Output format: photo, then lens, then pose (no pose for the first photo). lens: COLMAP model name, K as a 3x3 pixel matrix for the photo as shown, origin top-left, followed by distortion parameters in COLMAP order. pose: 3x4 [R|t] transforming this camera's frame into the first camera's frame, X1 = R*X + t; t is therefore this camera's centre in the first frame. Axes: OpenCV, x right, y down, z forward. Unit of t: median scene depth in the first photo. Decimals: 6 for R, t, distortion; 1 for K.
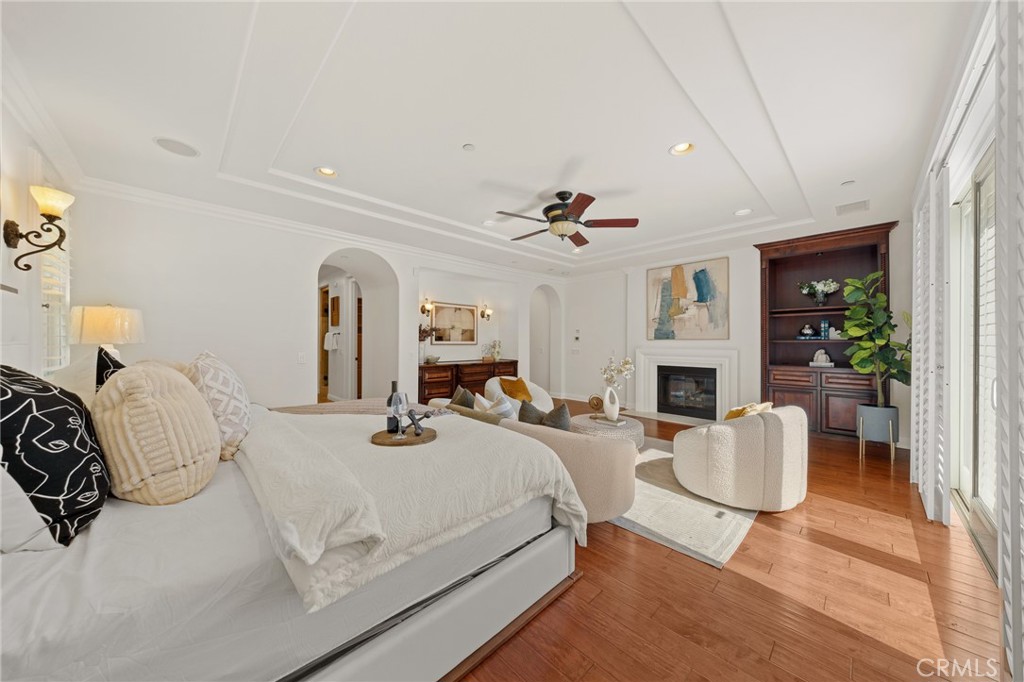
lens RADIAL K [[342.9, 0, 506.0], [0, 342.9, 343.1], [0, 0, 1]] dist [-0.000752, -0.000063]
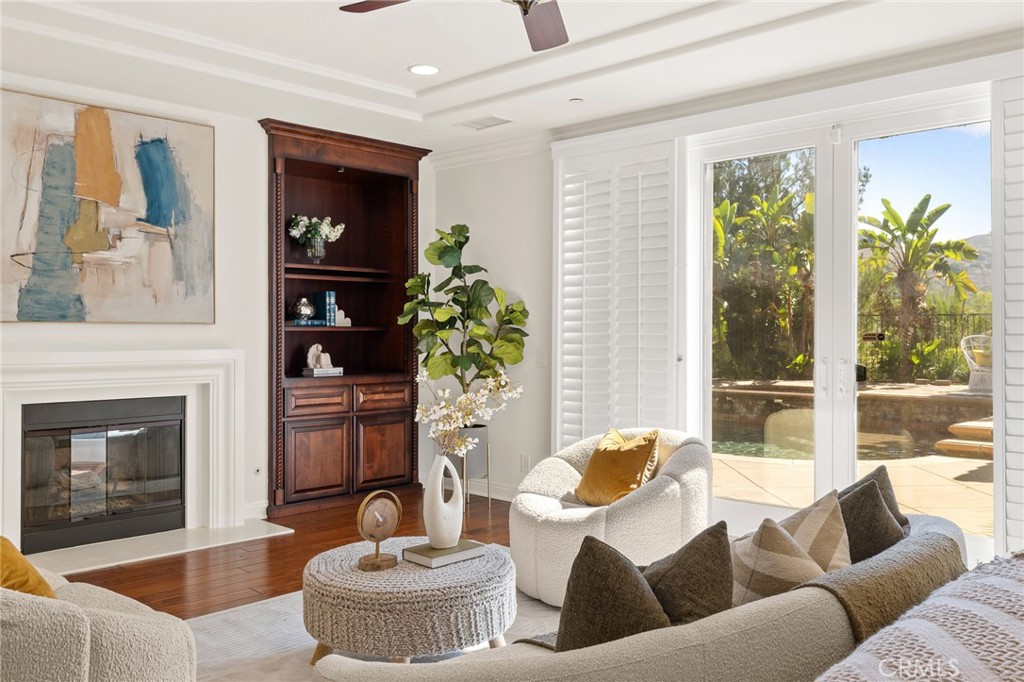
lens RADIAL K [[866.2, 0, 511.0], [0, 866.2, 335.9], [0, 0, 1]] dist [-0.009990, 0.014494]
pose [[-0.038274, -0.004105, 0.999259, -0.399867], [0.002110, 0.999989, 0.004189, 0.000064], [-0.999265, 0.002269, -0.038265, 0.647800]]
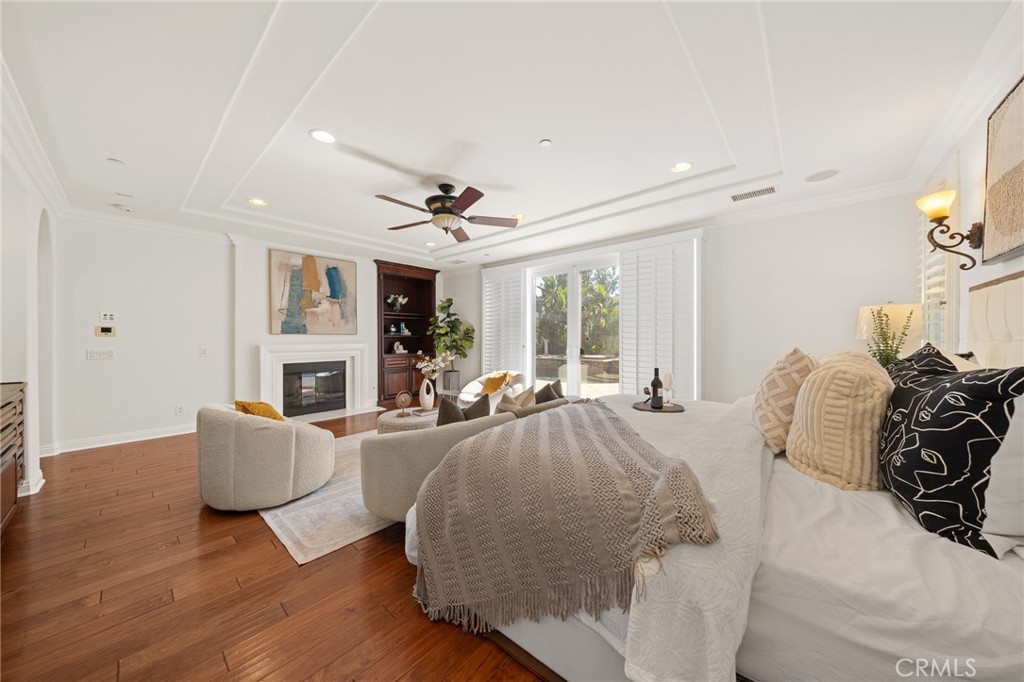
lens RADIAL K [[342.9, 0, 513.2], [0, 342.9, 341.9], [0, 0, 1]] dist [-0.000752, -0.000063]
pose [[-0.094306, -0.014202, 0.995442, -0.519128], [0.003678, 0.999886, 0.014614, -0.000849], [-0.995536, 0.005040, -0.094244, 0.559397]]
